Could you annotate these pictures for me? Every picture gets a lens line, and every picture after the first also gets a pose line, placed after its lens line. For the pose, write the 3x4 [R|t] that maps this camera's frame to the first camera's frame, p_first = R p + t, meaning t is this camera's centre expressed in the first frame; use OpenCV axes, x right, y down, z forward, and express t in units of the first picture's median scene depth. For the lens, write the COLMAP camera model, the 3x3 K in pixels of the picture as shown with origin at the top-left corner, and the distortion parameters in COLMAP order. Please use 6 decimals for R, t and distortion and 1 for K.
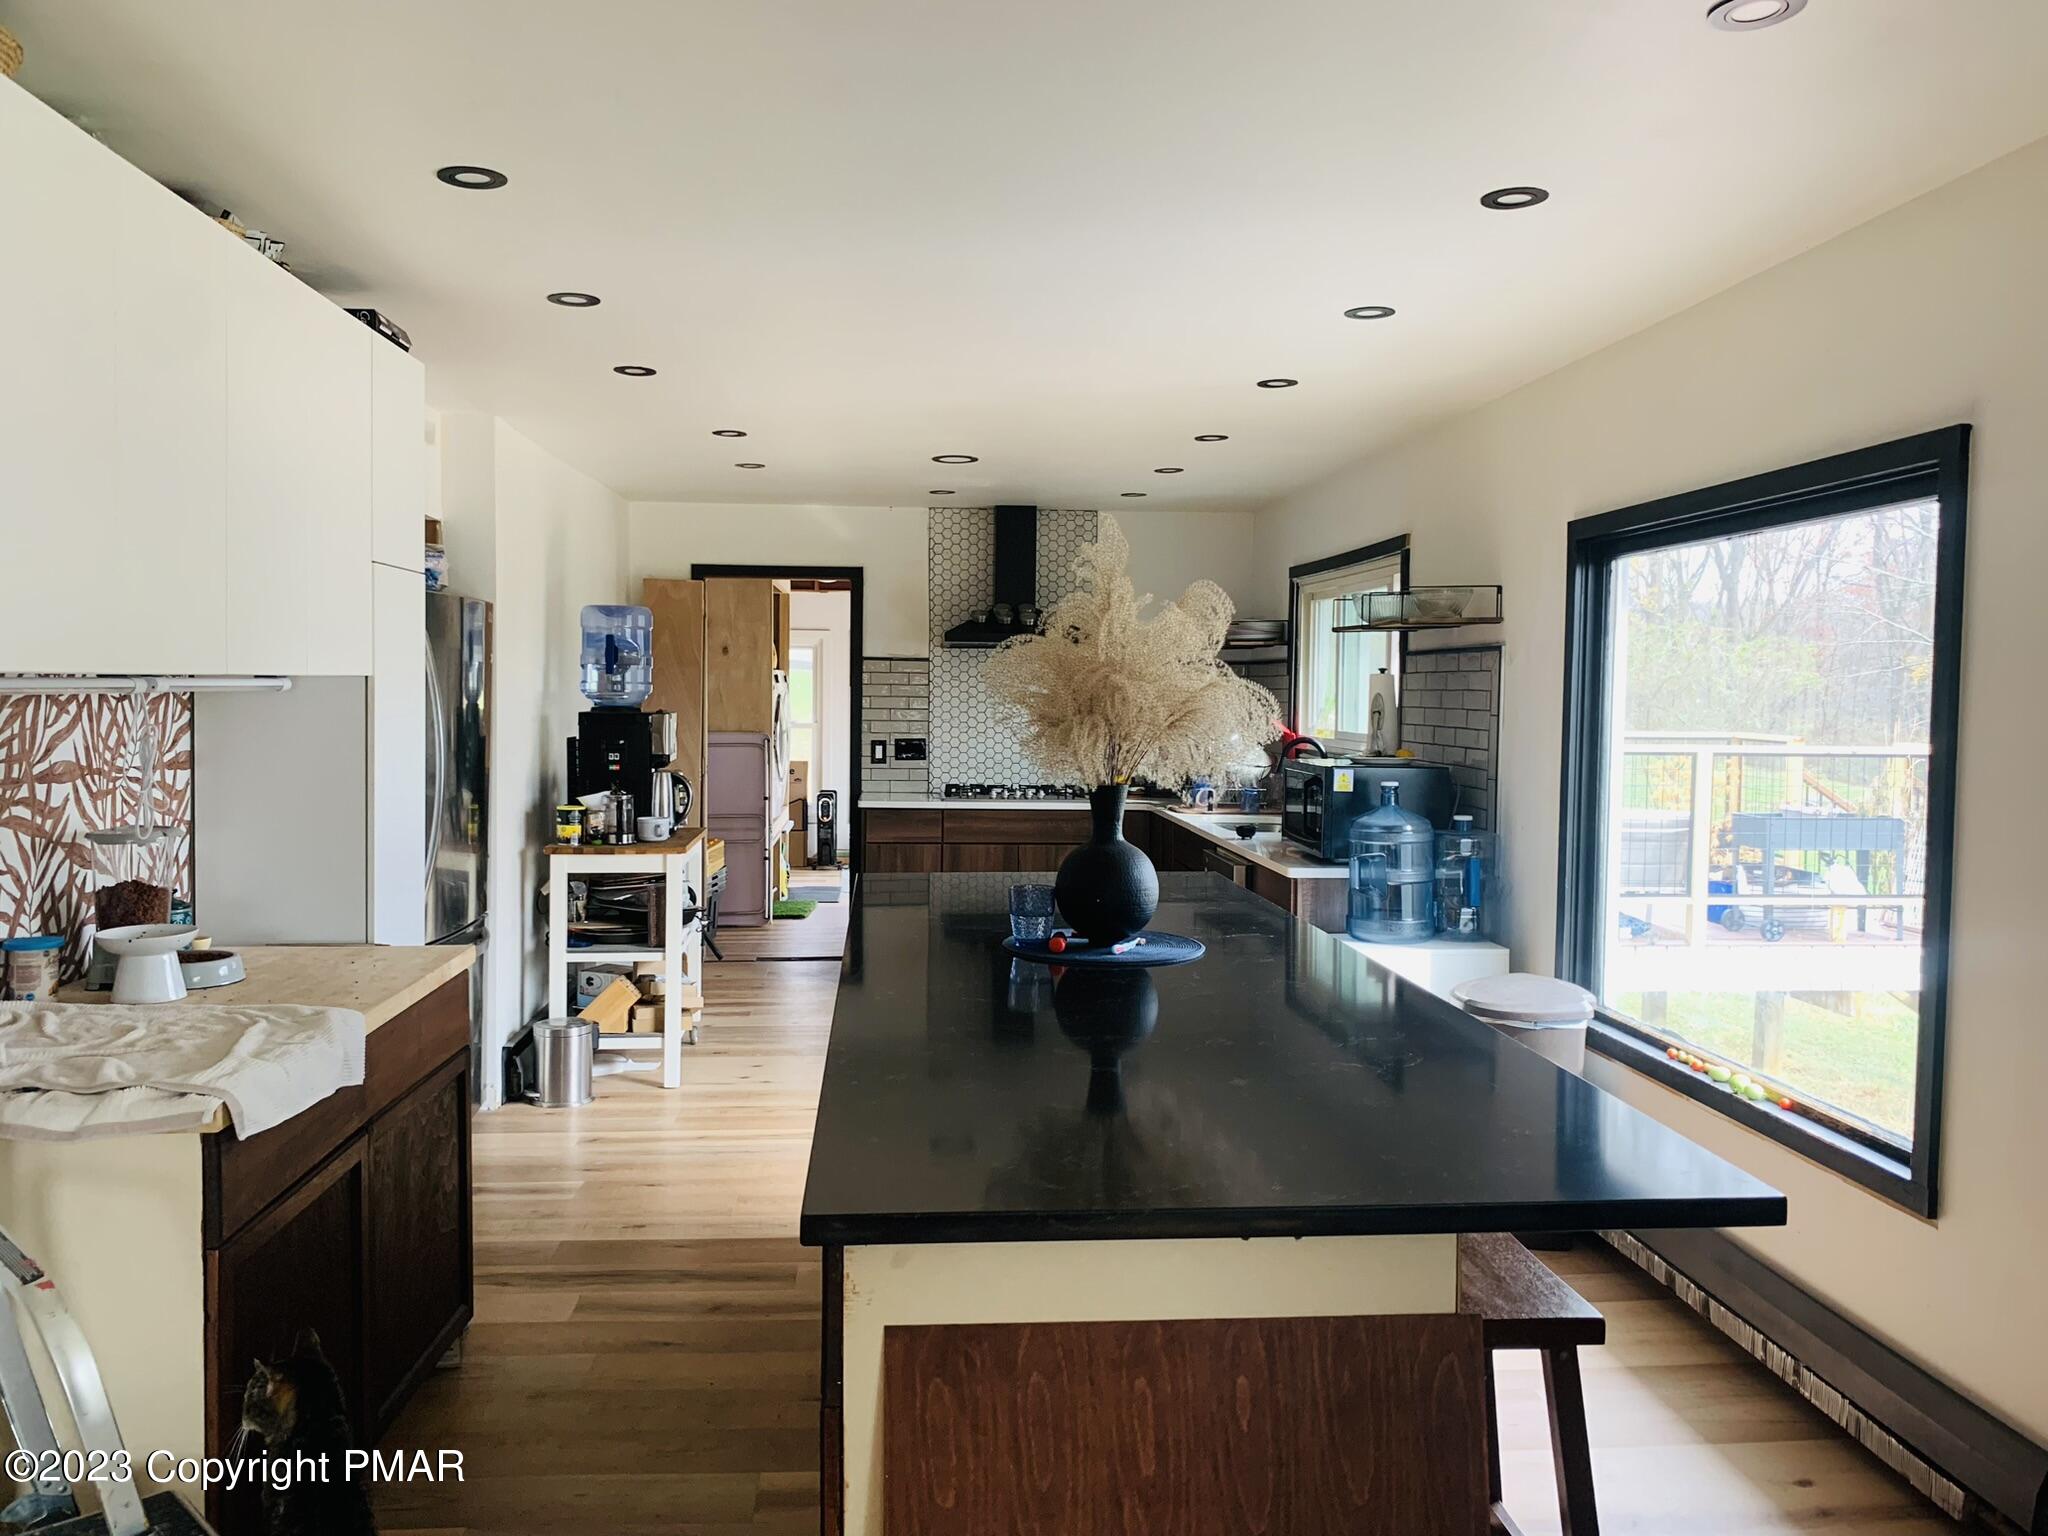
lens RADIAL K [[1565.6, 0, 1027.2], [0, 1565.6, 737.4], [0, 0, 1]] dist [0.074373, -0.139770]
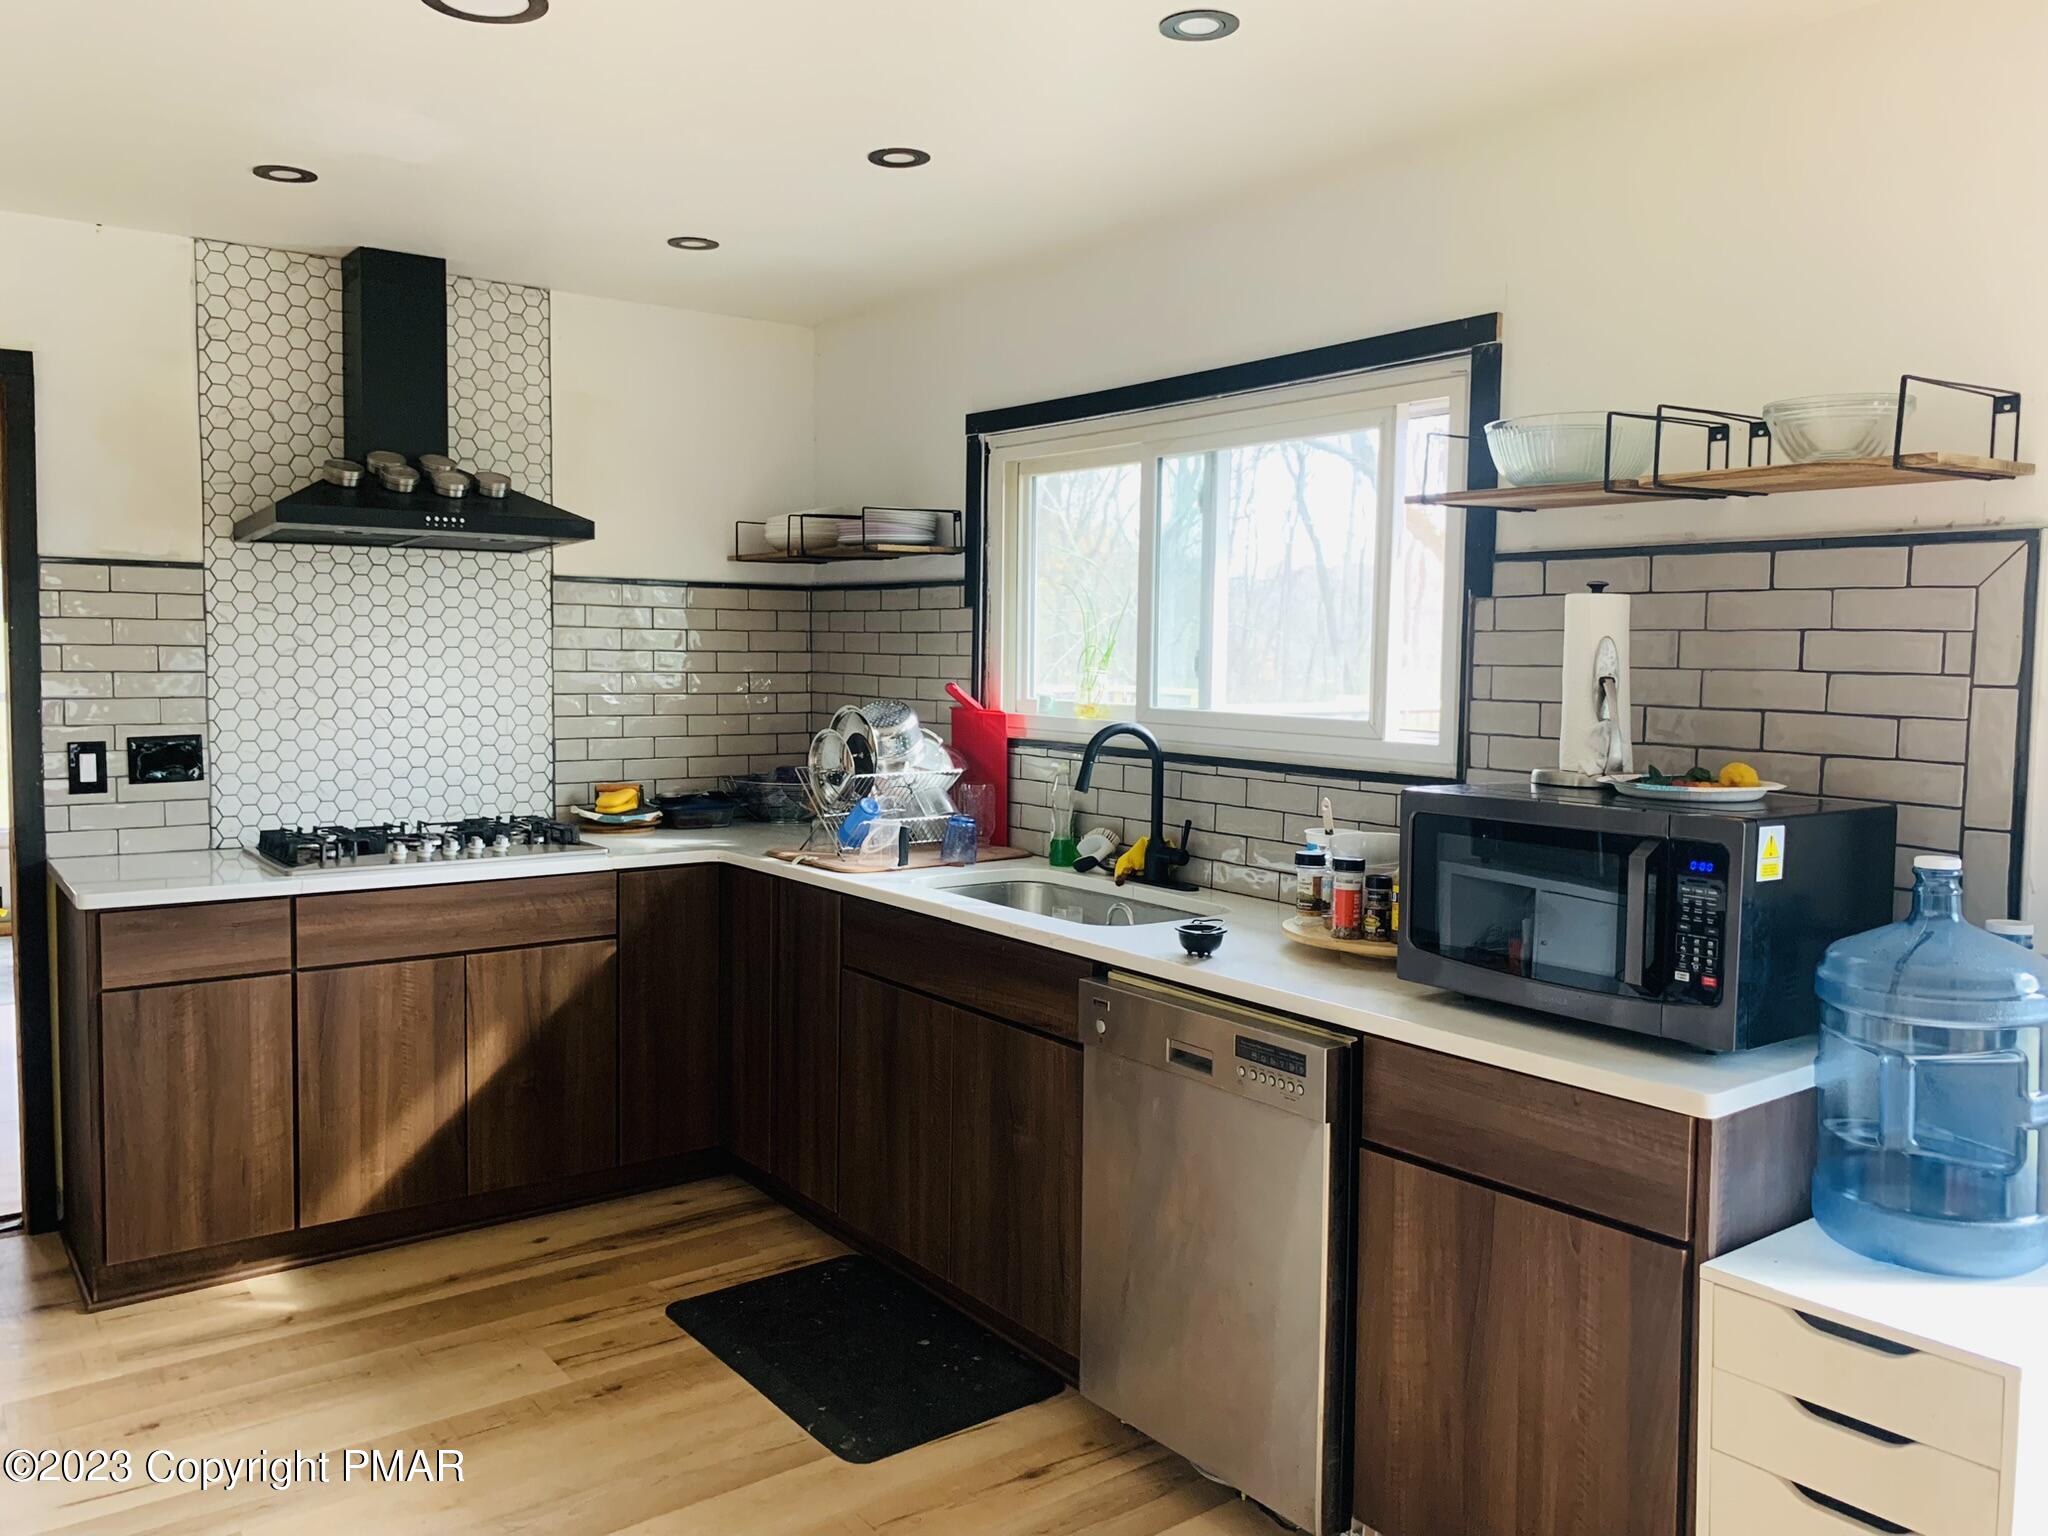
lens RADIAL K [[1565.6, 0, 1027.2], [0, 1565.6, 737.4], [0, 0, 1]] dist [0.074373, -0.139770]
pose [[0.848175, -0.031887, 0.528755, -0.105125], [0.013746, 0.999175, 0.038205, -0.013046], [-0.529537, -0.025136, 0.847914, 0.468072]]
